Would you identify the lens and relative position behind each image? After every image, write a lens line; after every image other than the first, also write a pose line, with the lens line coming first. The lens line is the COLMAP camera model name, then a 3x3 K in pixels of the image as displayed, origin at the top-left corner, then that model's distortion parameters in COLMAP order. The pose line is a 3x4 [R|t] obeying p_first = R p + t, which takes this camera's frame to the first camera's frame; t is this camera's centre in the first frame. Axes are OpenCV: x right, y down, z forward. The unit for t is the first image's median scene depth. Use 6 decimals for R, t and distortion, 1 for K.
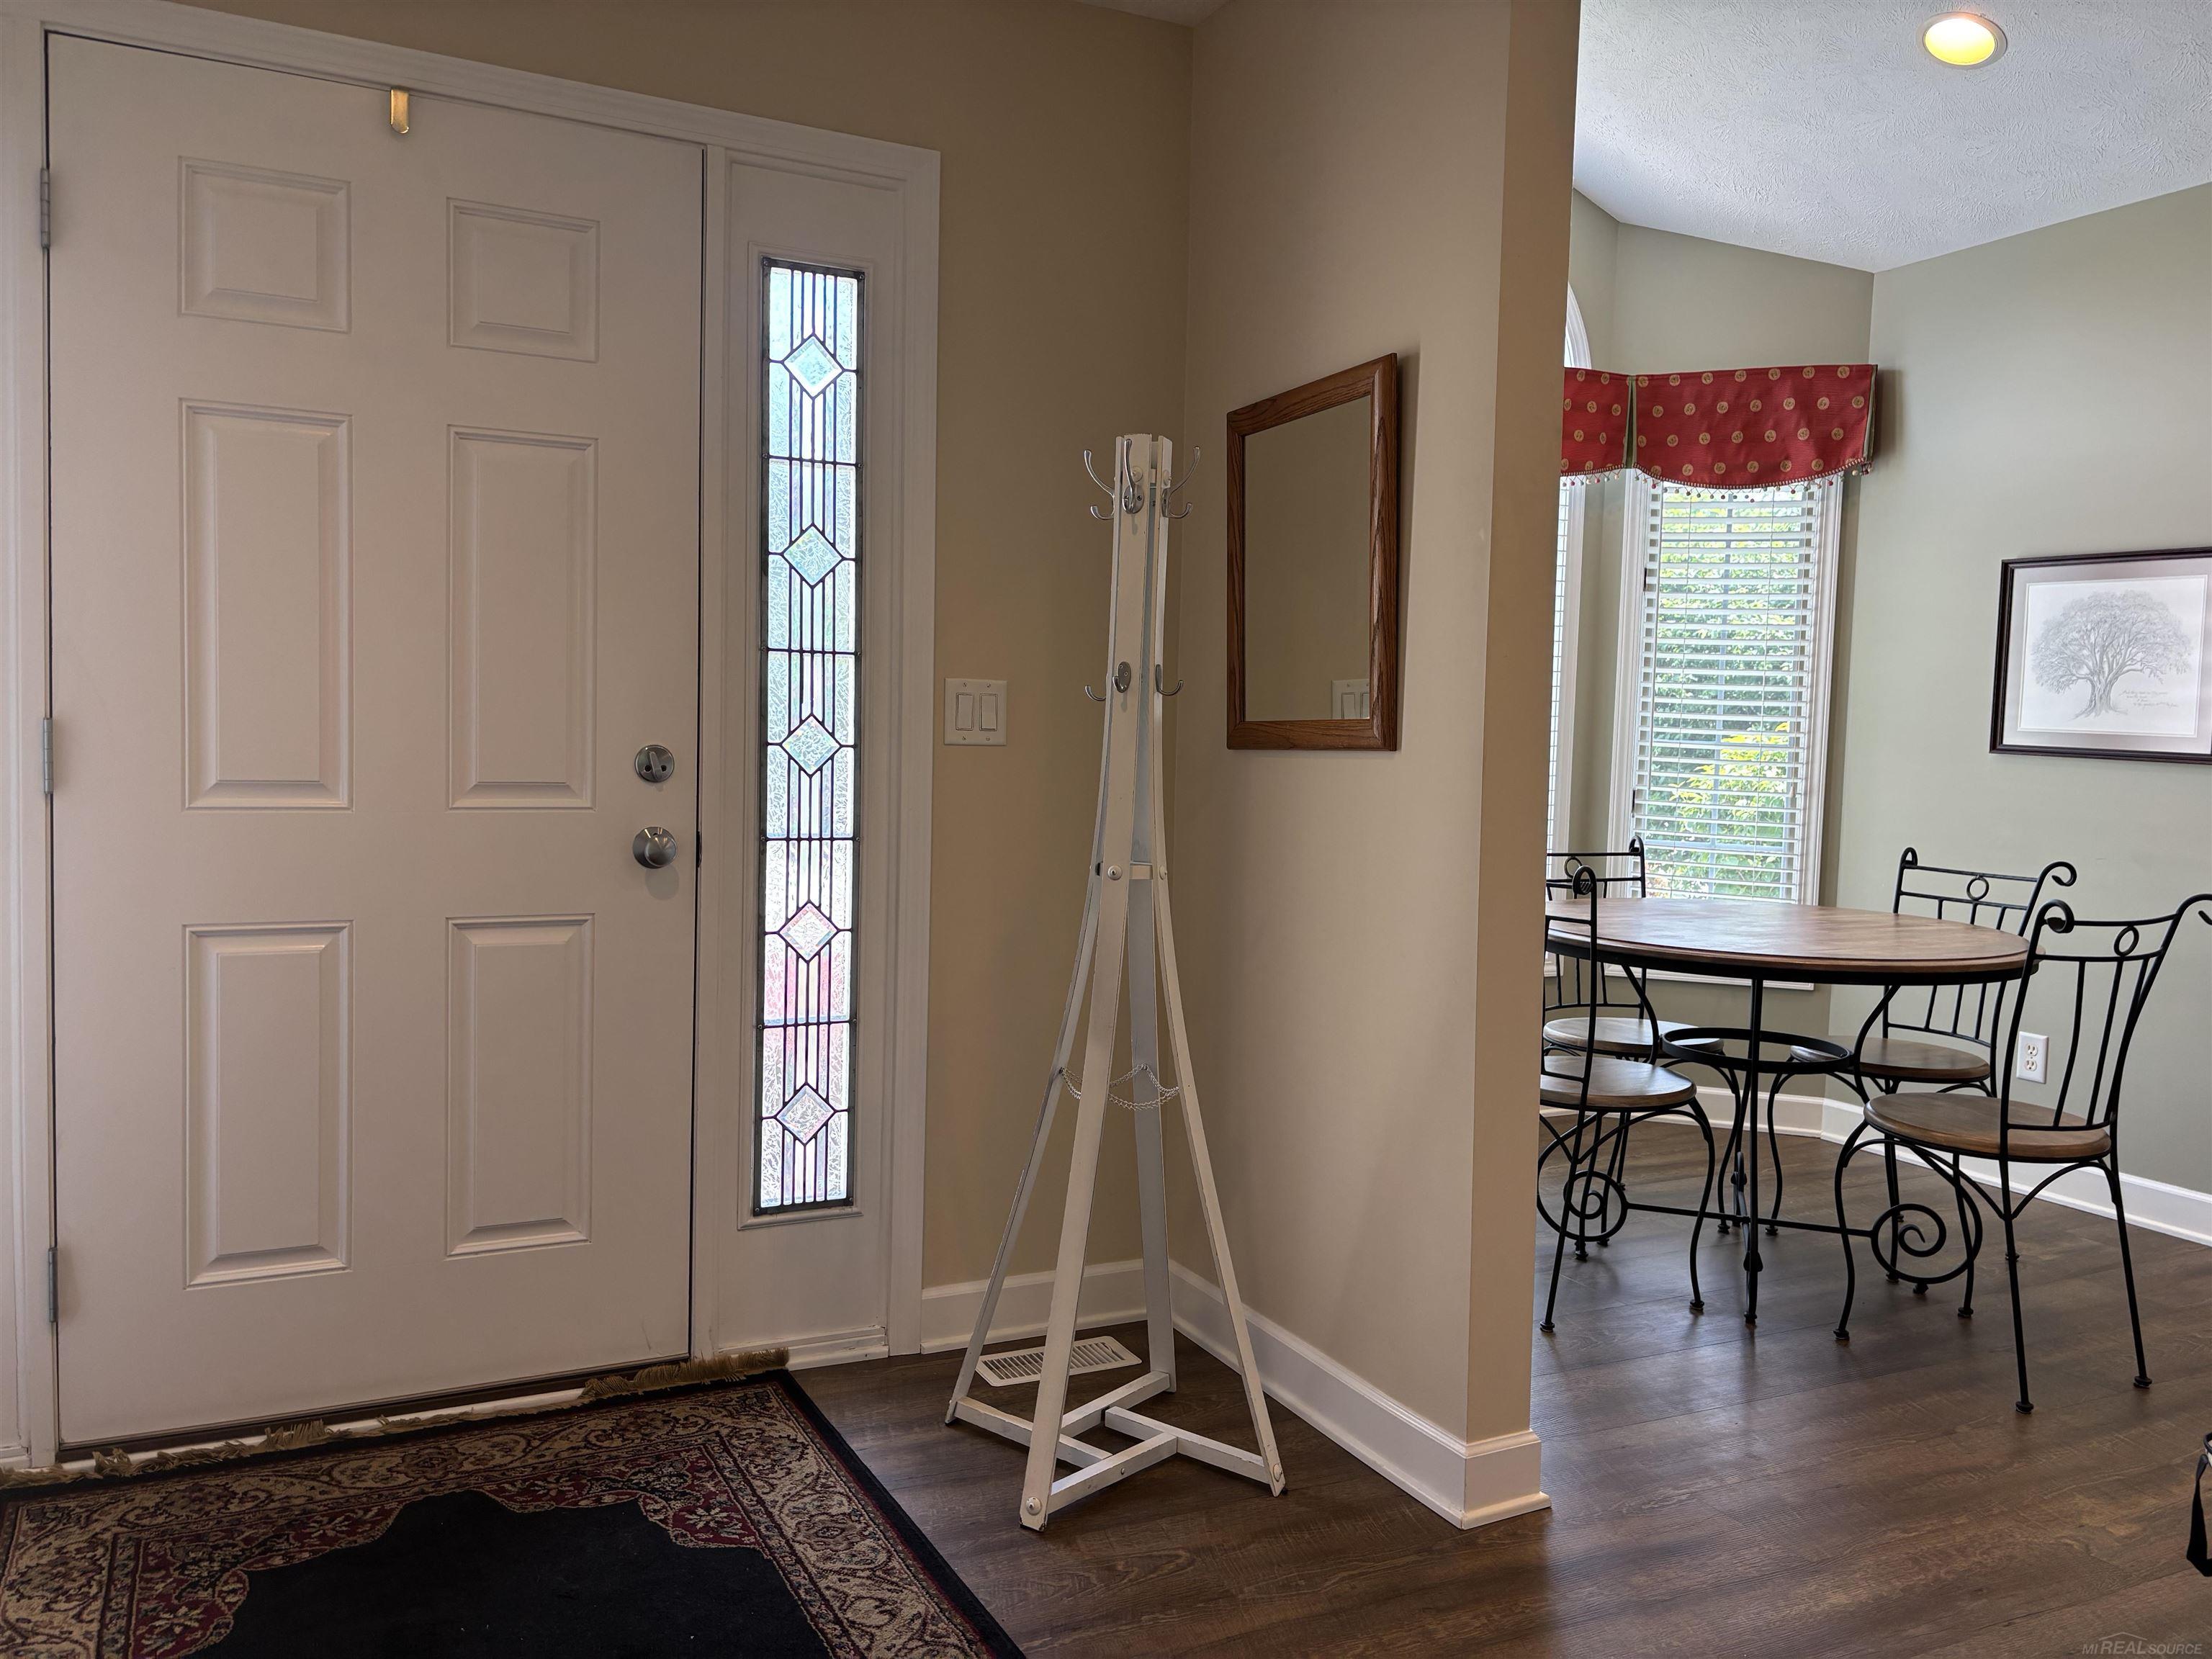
lens RADIAL K [[1682.8, 0, 1102.9], [0, 1682.8, 812.9], [0, 0, 1]] dist [0.024169, -0.009694]
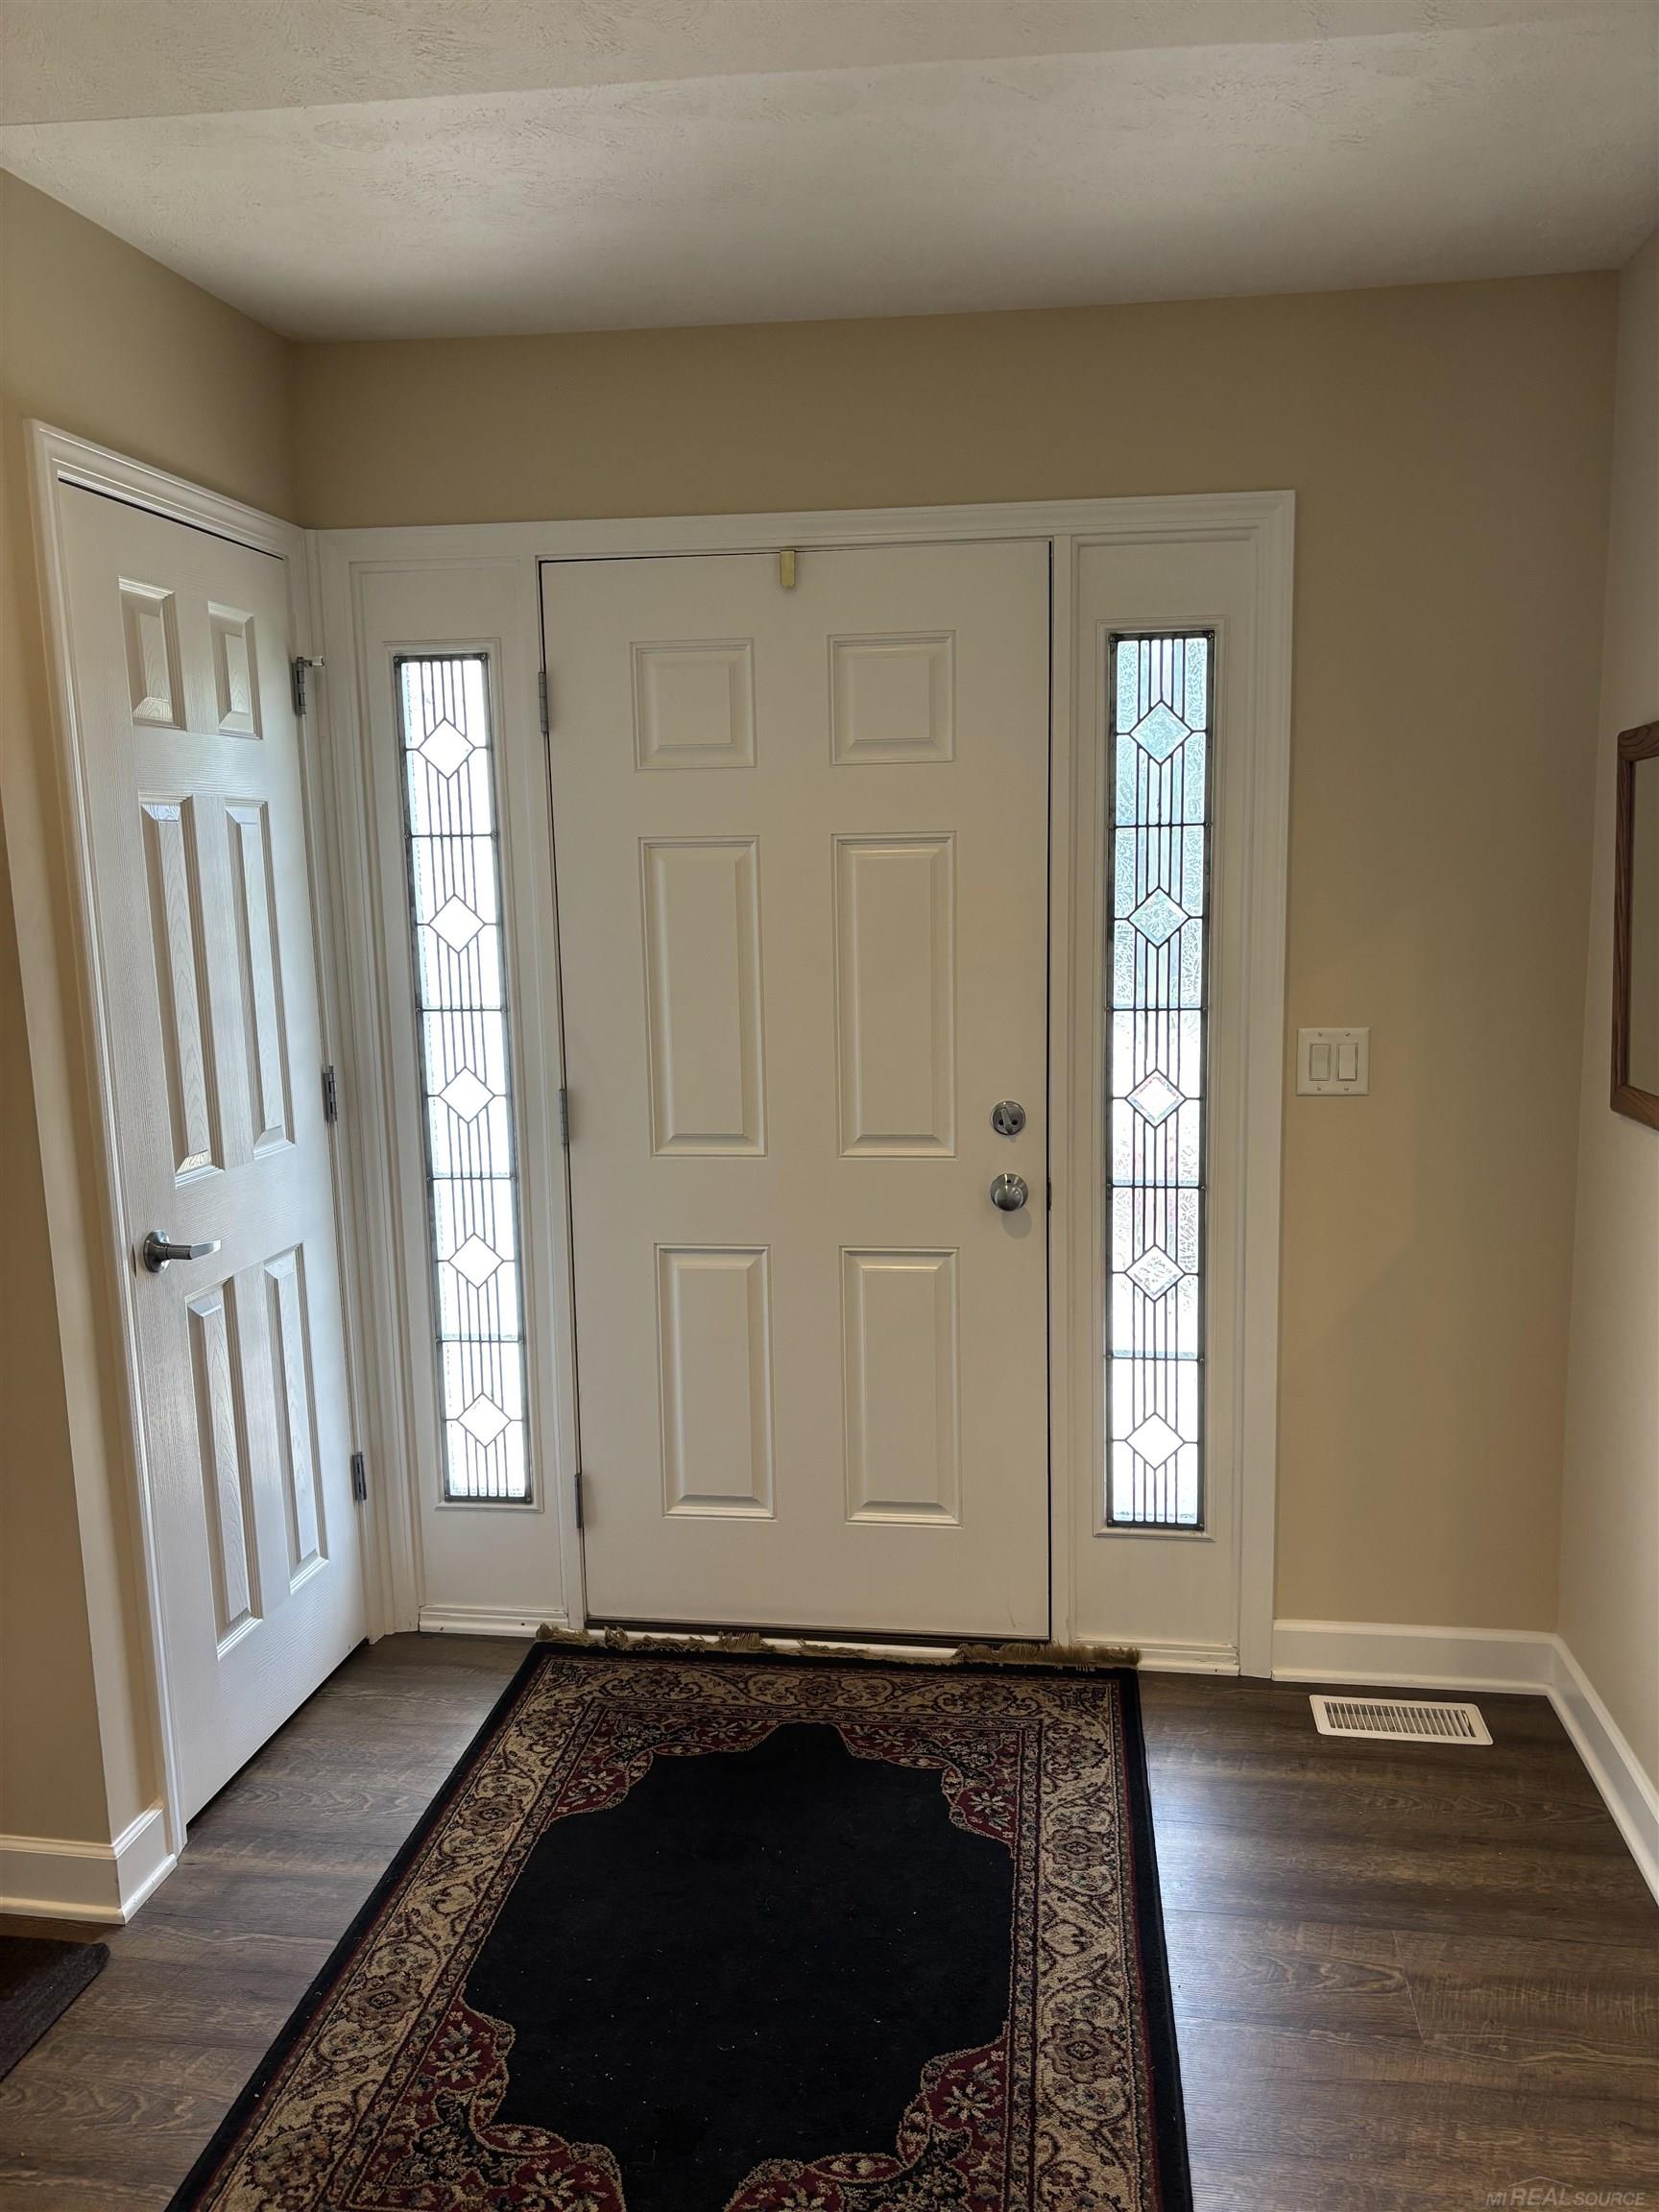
lens RADIAL K [[1682.8, 0, 822.2], [0, 1682.8, 1103.4], [0, 0, 1]] dist [0.024169, -0.009694]
pose [[0.821611, 0.038229, -0.568766, 0.279107], [0.011851, 0.996388, 0.084092, -0.141356], [0.569926, -0.075831, 0.818189, 0.025758]]
